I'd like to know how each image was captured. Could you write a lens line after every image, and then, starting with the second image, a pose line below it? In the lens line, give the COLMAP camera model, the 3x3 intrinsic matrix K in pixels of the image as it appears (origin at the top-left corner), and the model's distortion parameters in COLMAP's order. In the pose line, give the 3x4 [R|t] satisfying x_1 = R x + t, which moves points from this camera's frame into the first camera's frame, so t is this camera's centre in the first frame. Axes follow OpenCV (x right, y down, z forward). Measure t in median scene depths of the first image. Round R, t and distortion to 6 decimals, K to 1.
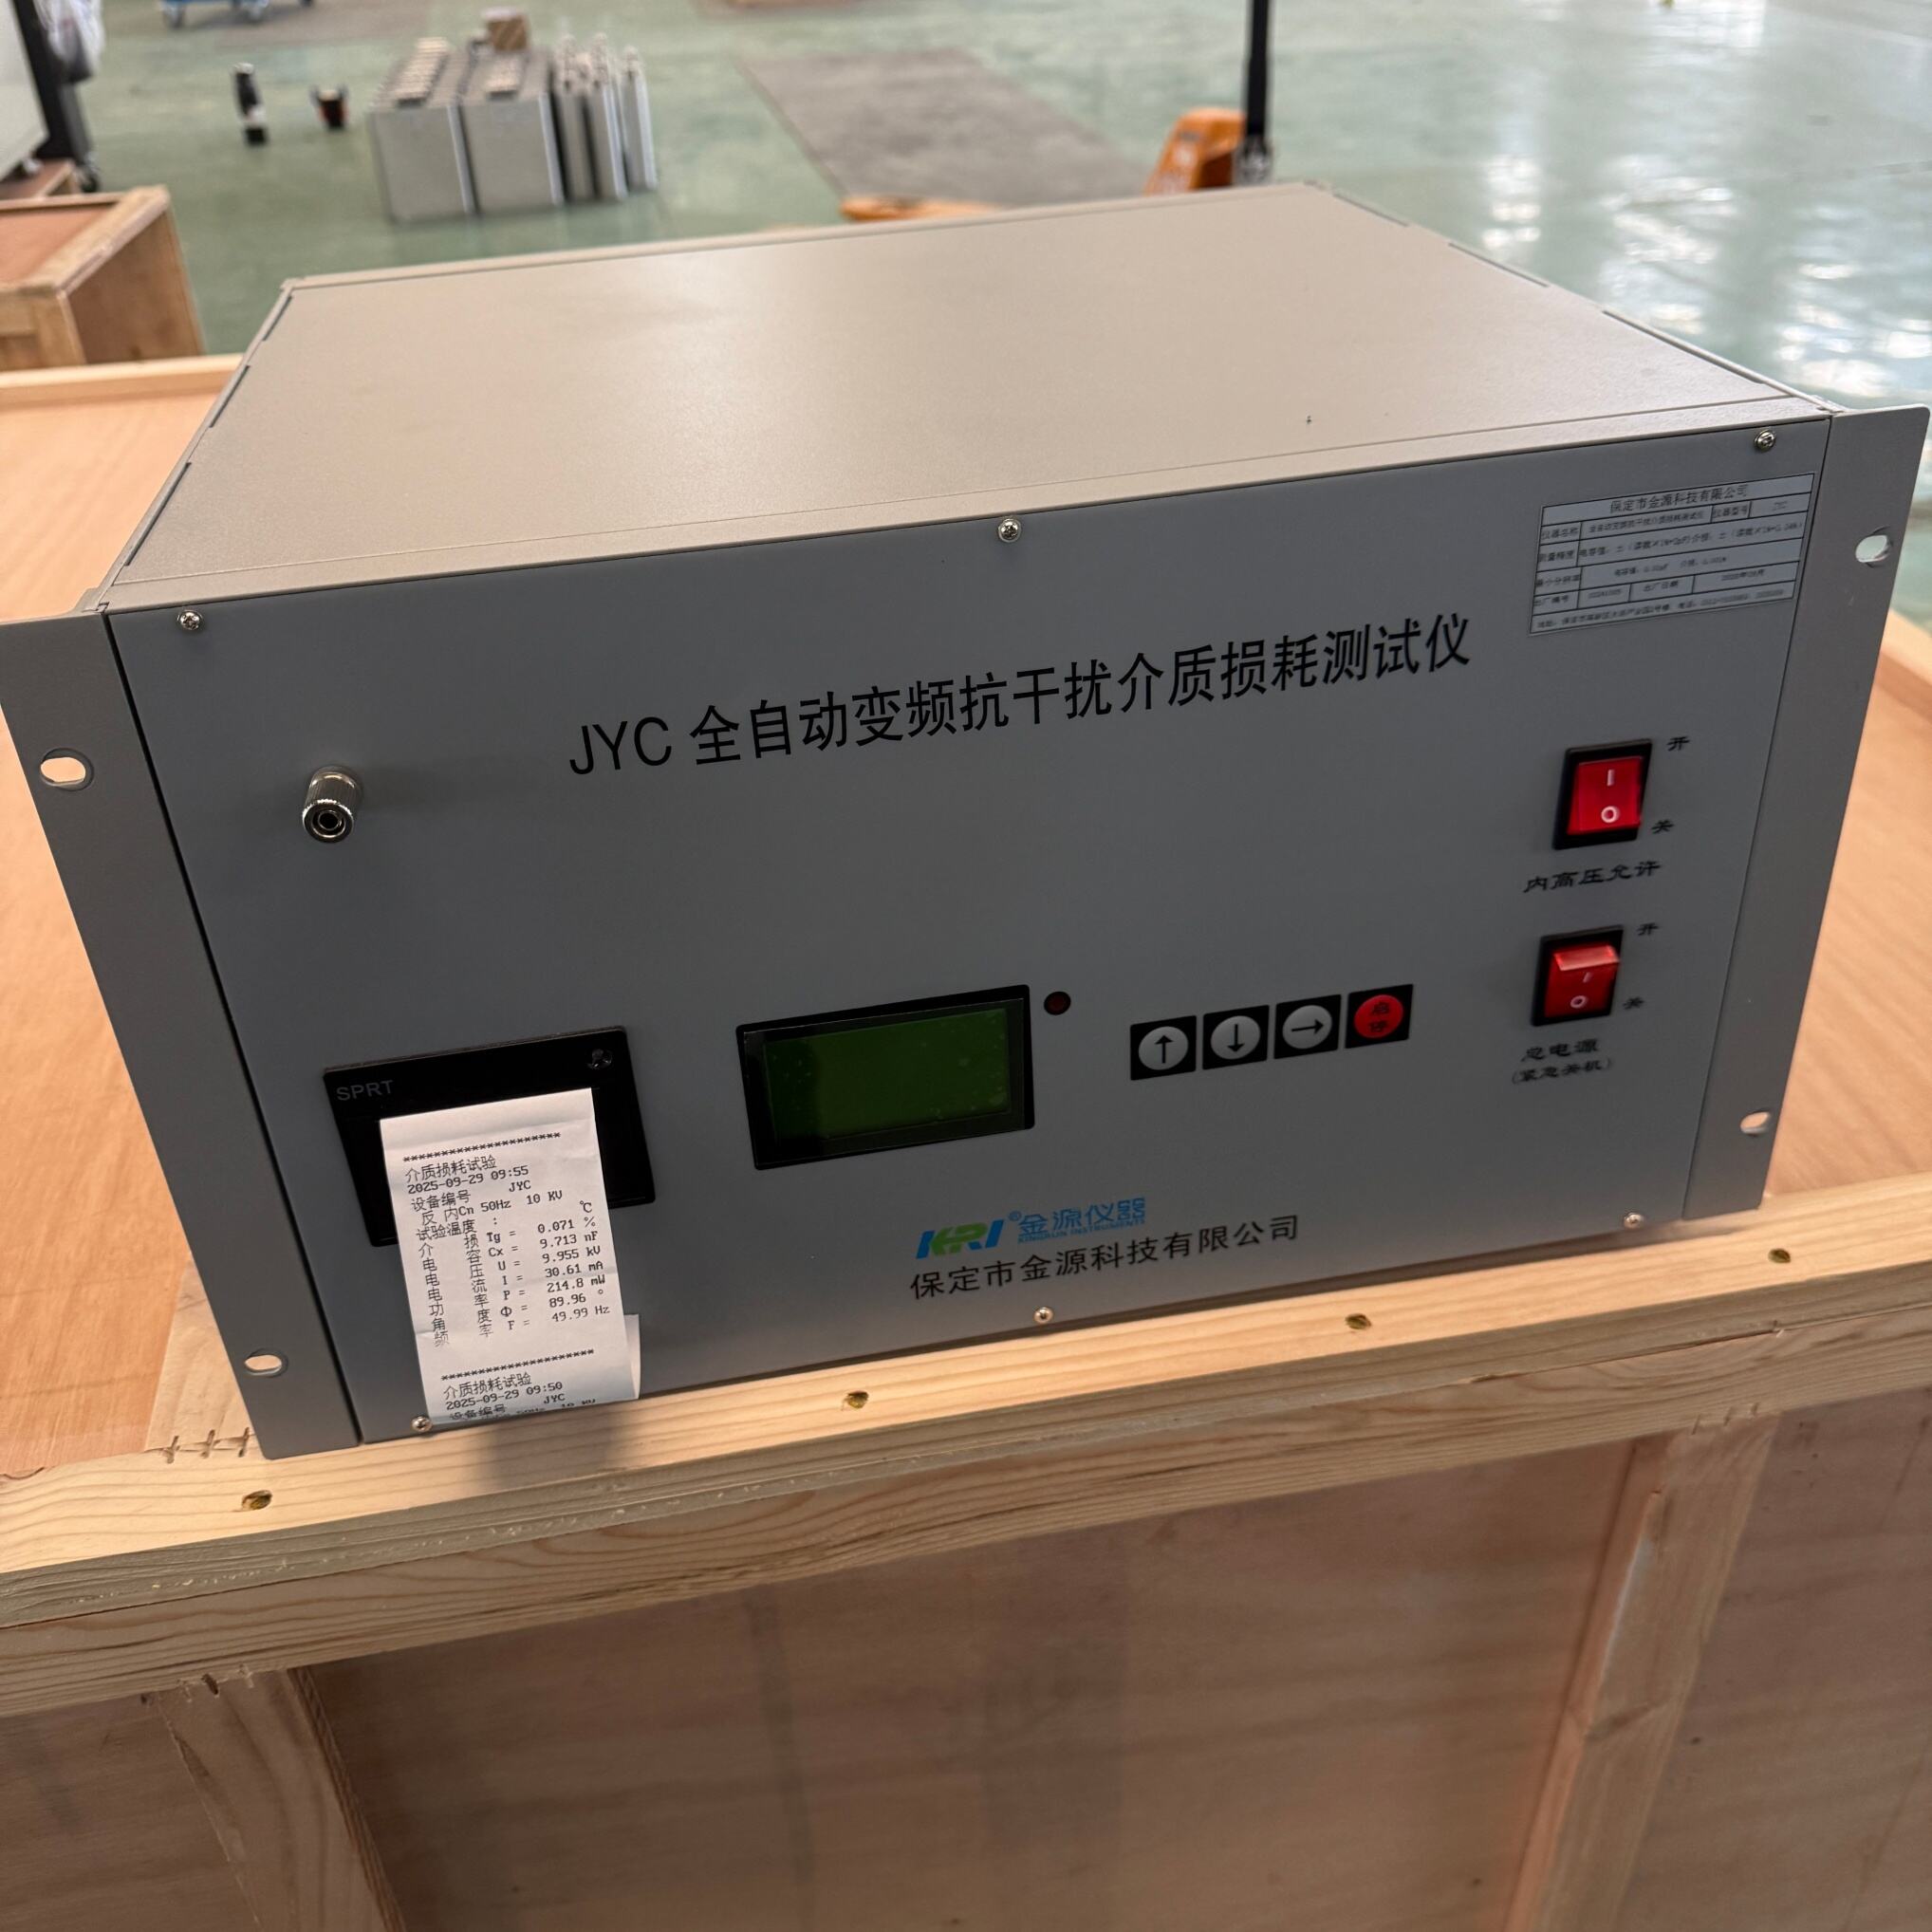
lens RADIAL K [[1851.0, 0, 977.6], [0, 1851.0, 968.2], [0, 0, 1]] dist [0.011438, 0.000000]
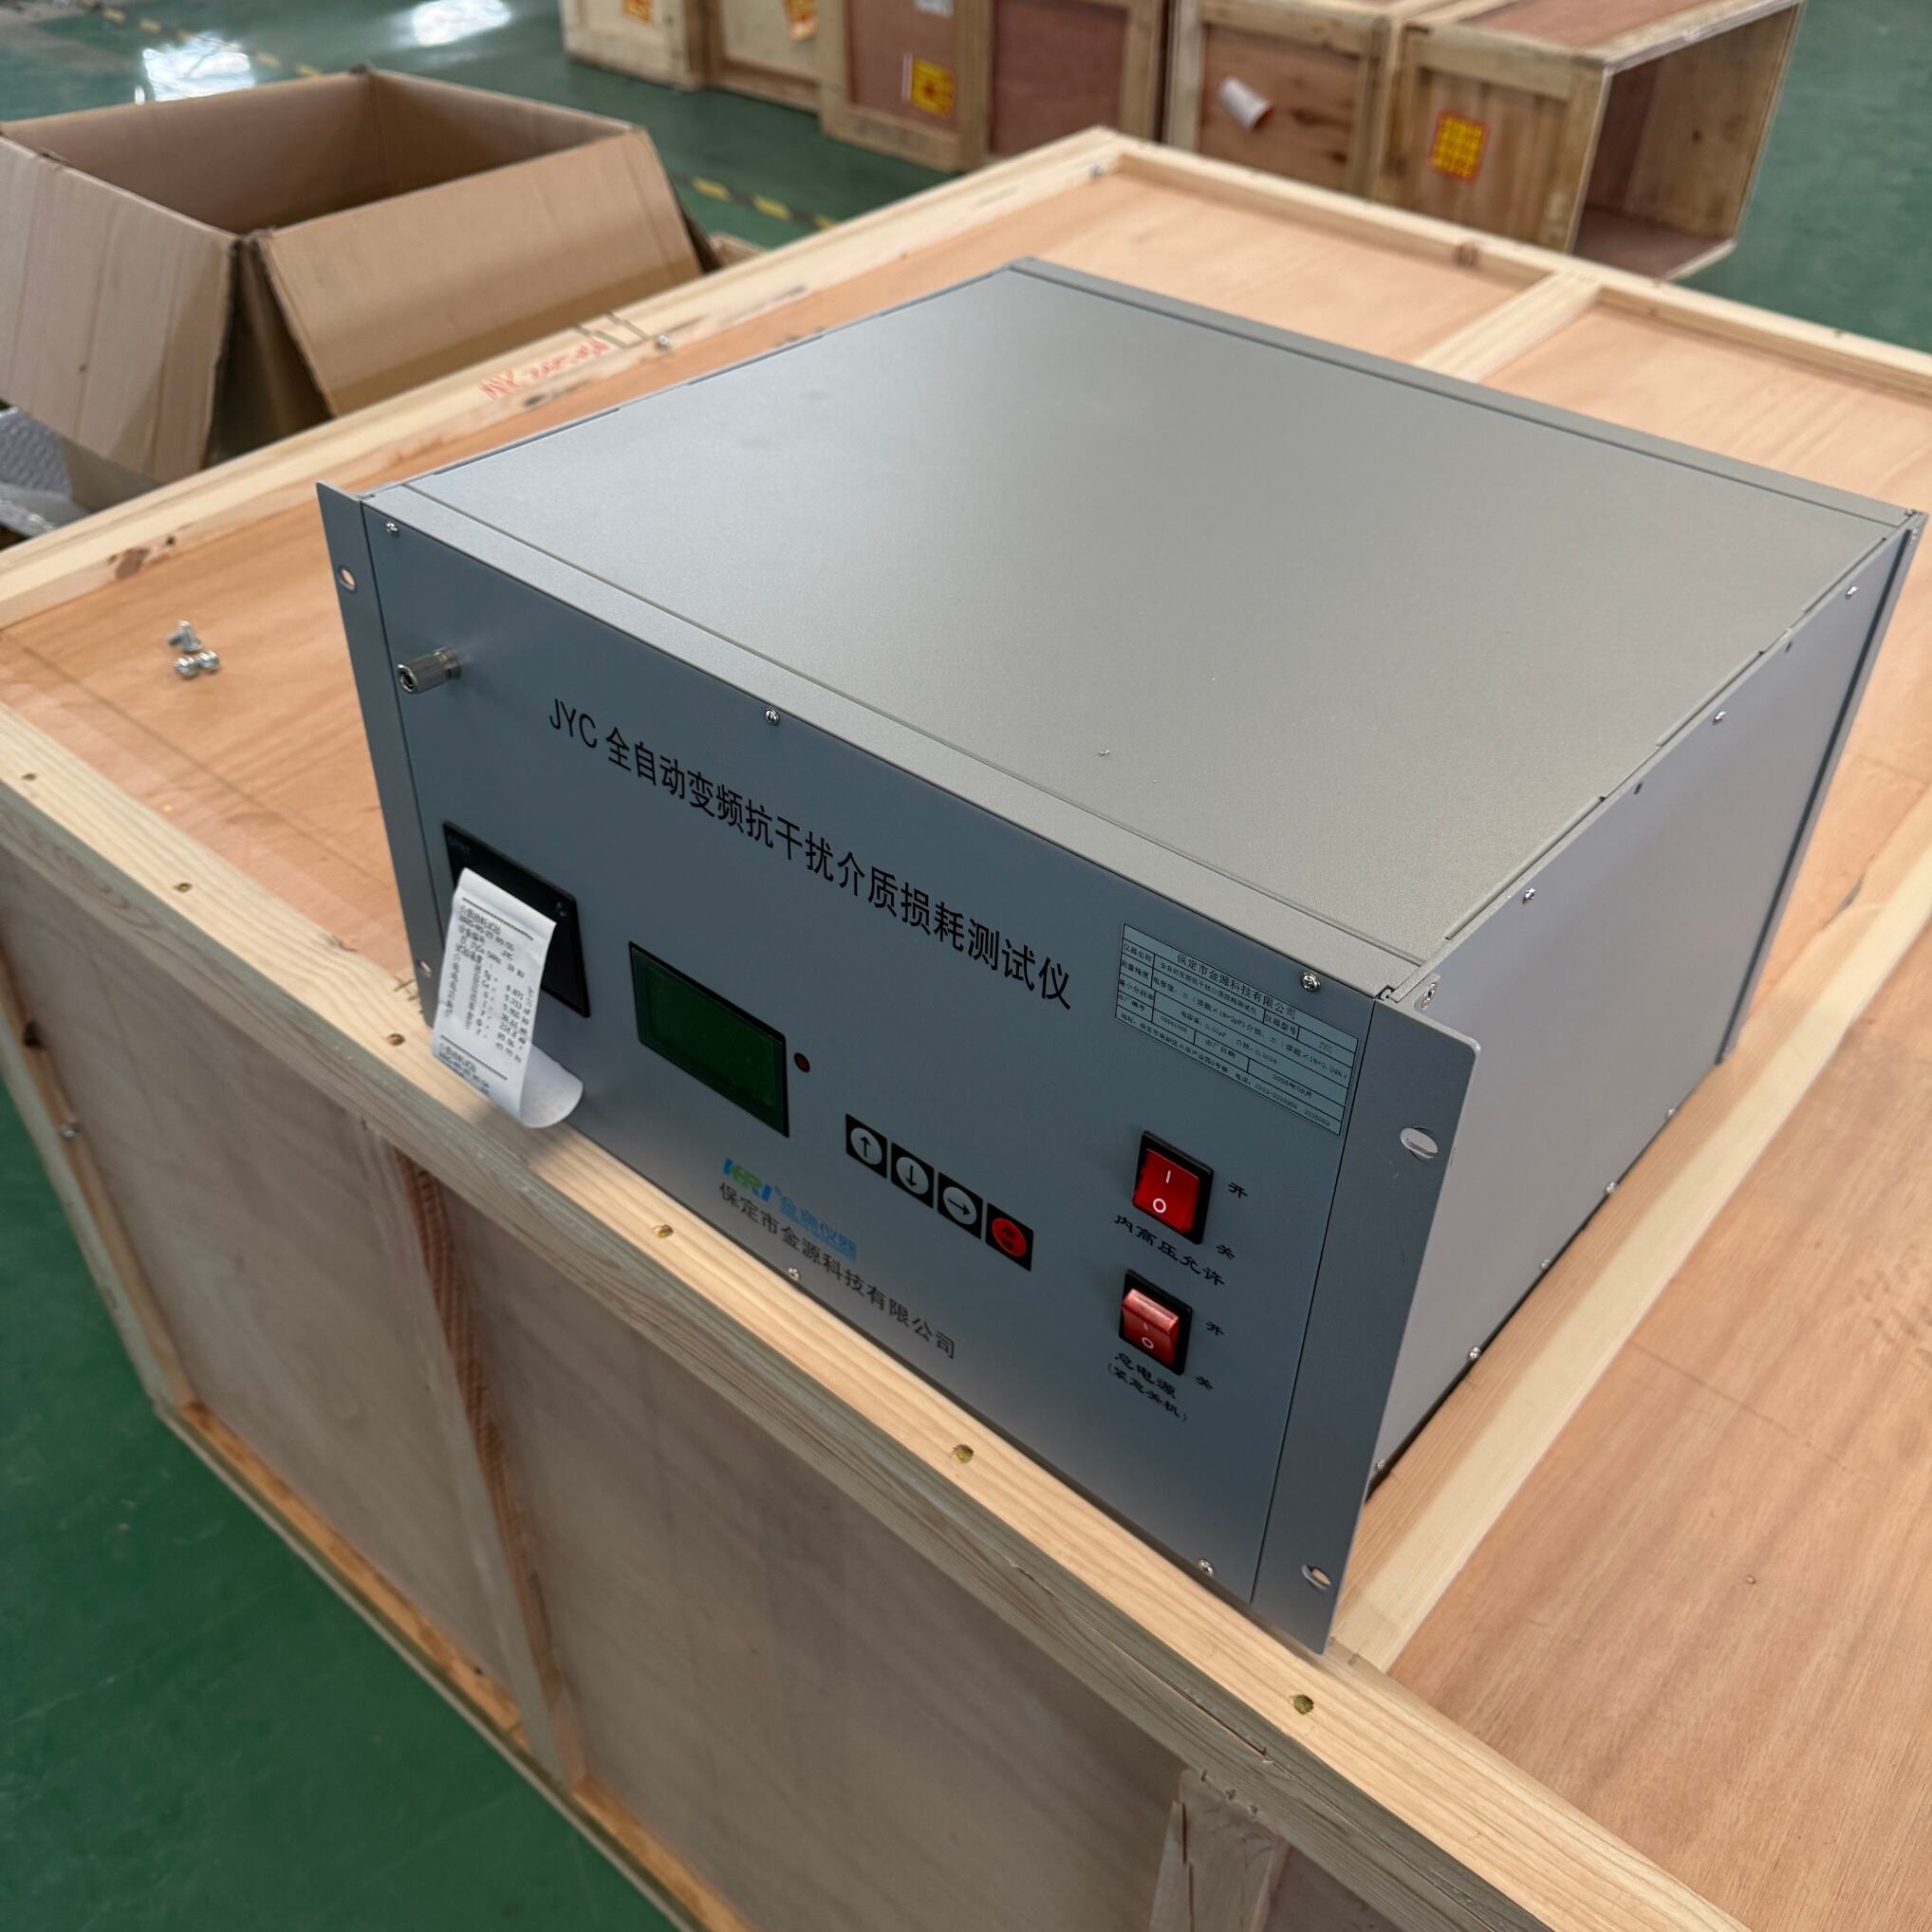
lens RADIAL K [[1851.0, 0, 982.5], [0, 1851.0, 953.3], [0, 0, 1]] dist [0.011438, 0.000000]
pose [[0.632850, 0.531206, -0.563312, 0.801221], [-0.460404, 0.843115, 0.277823, -0.455986], [0.622518, 0.083531, 0.778135, 0.099191]]
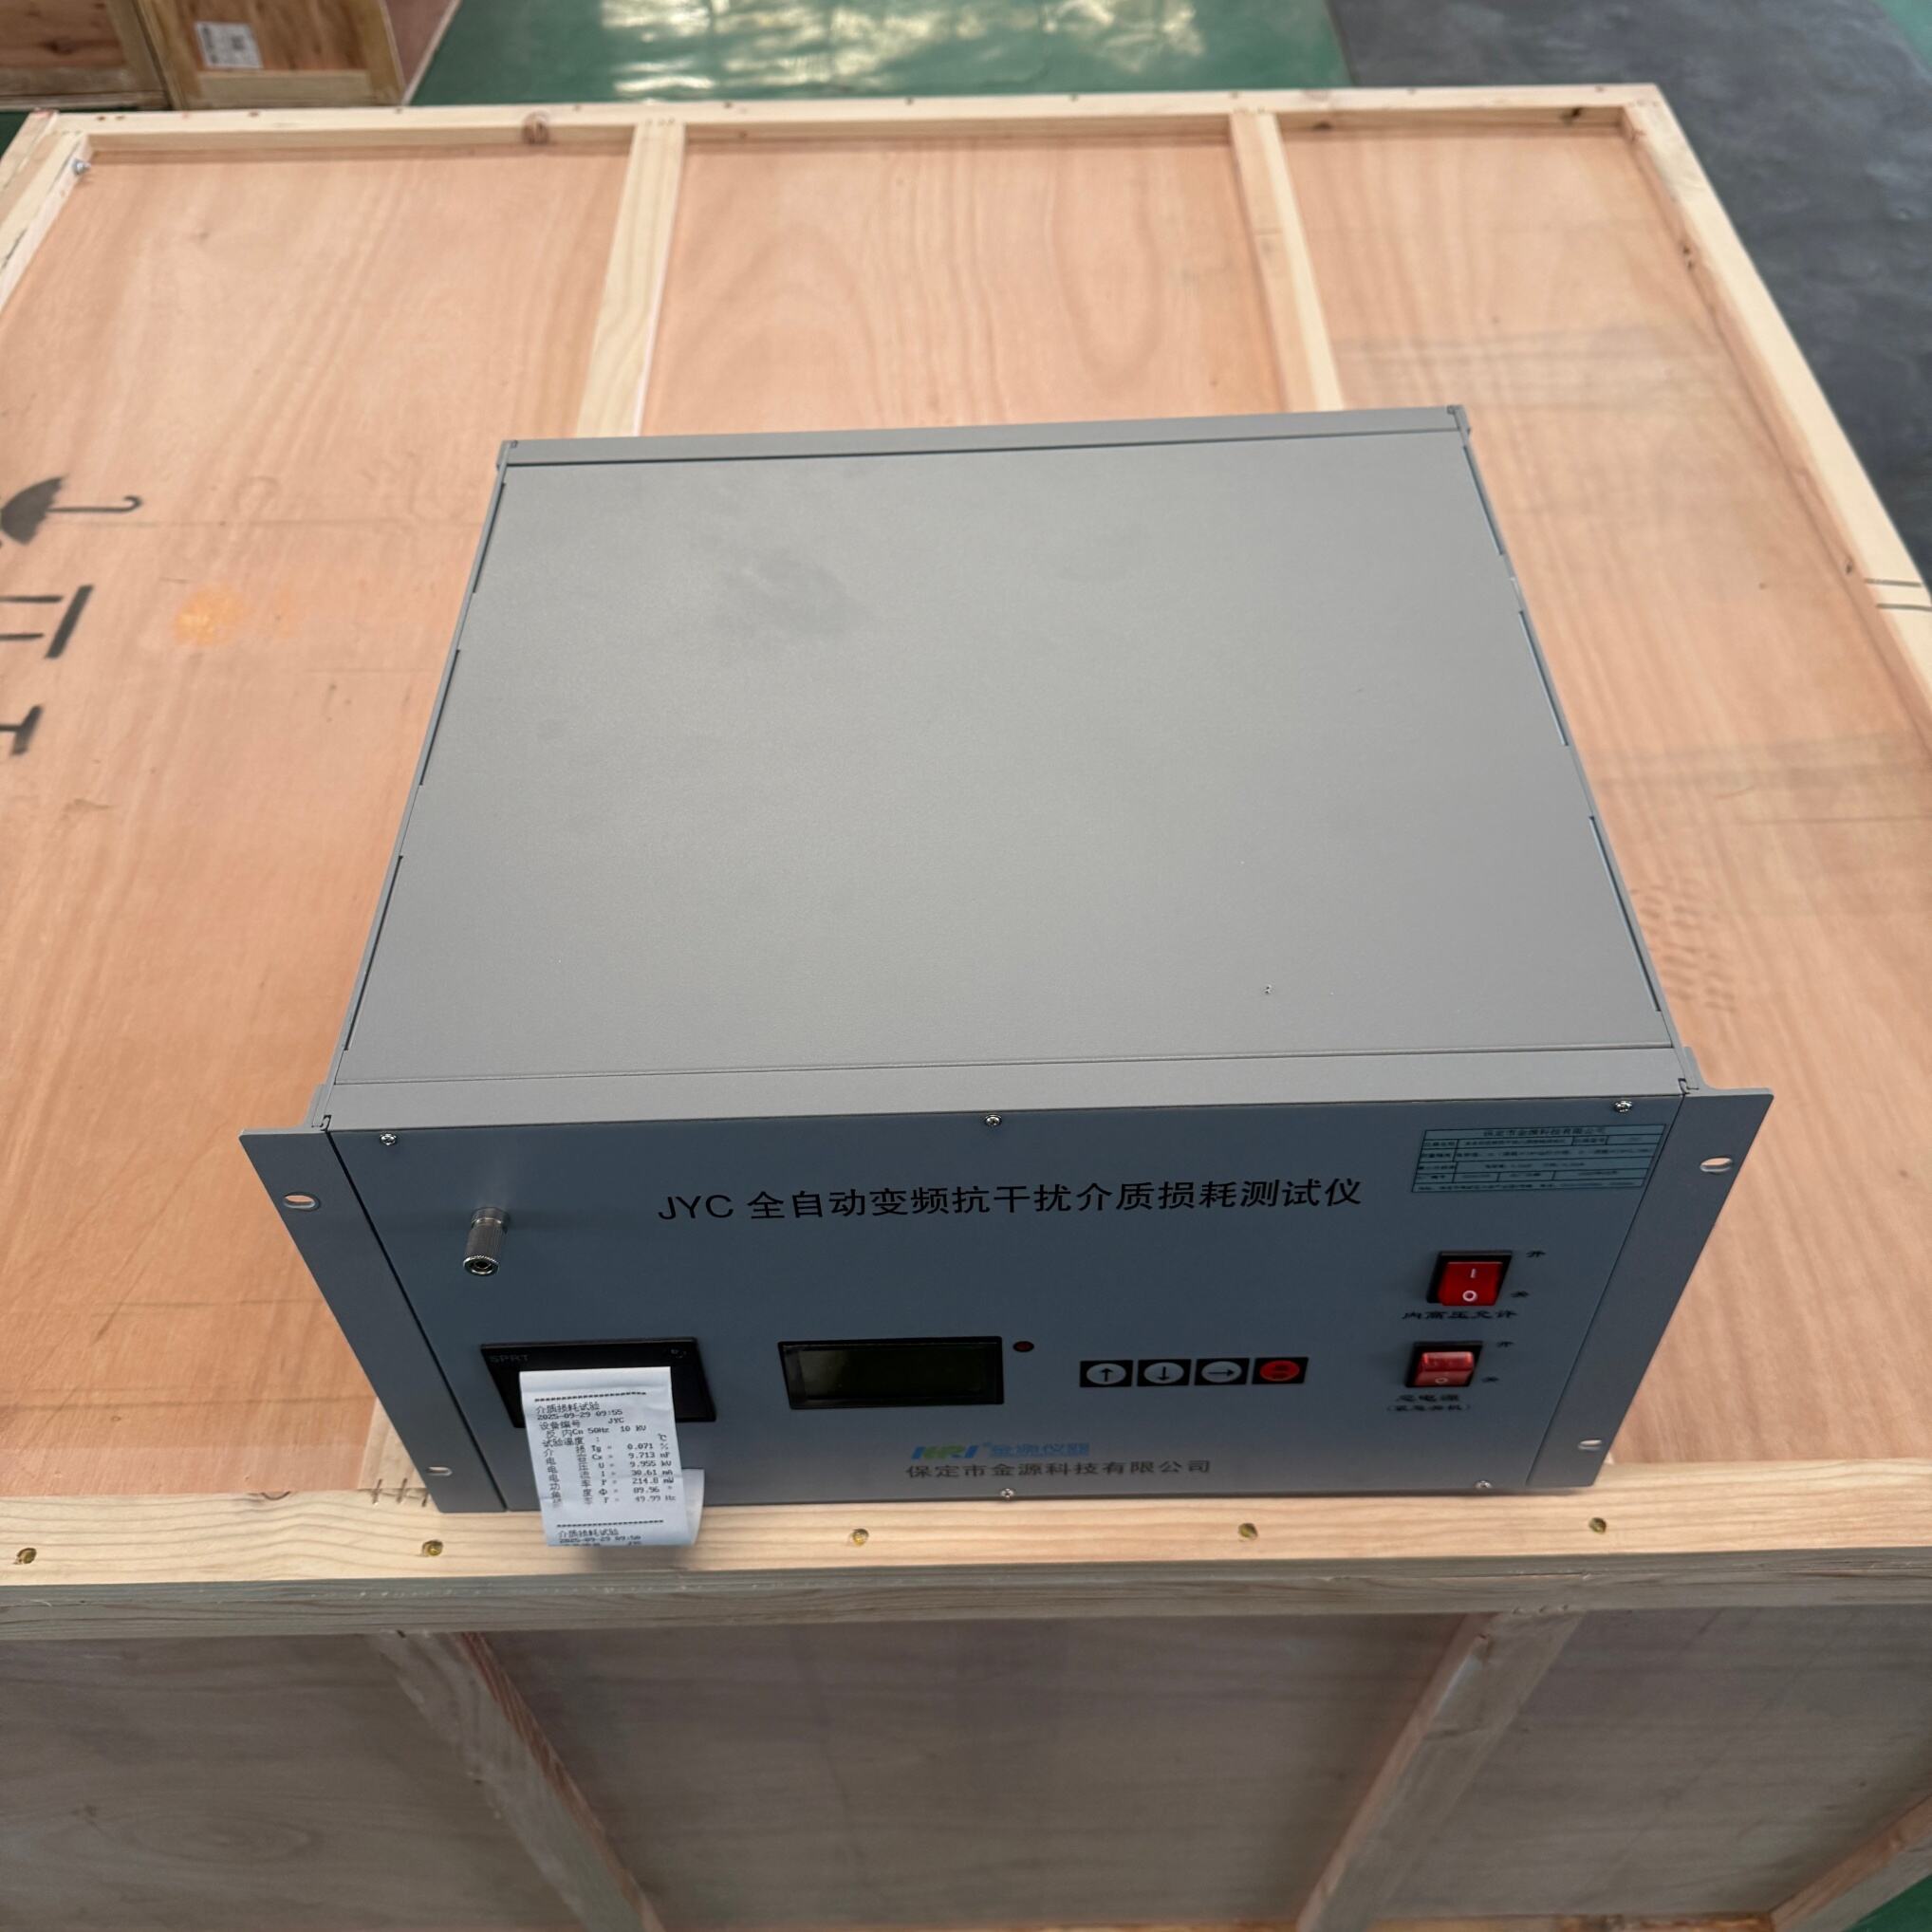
lens RADIAL K [[1851.0, 0, 993.4], [0, 1851.0, 950.2], [0, 0, 1]] dist [0.011438, 0.000000]
pose [[0.985361, 0.141796, -0.094641, 0.108580], [-0.110142, 0.953237, 0.281438, -0.628379], [0.130122, -0.266894, 0.954901, -0.182887]]
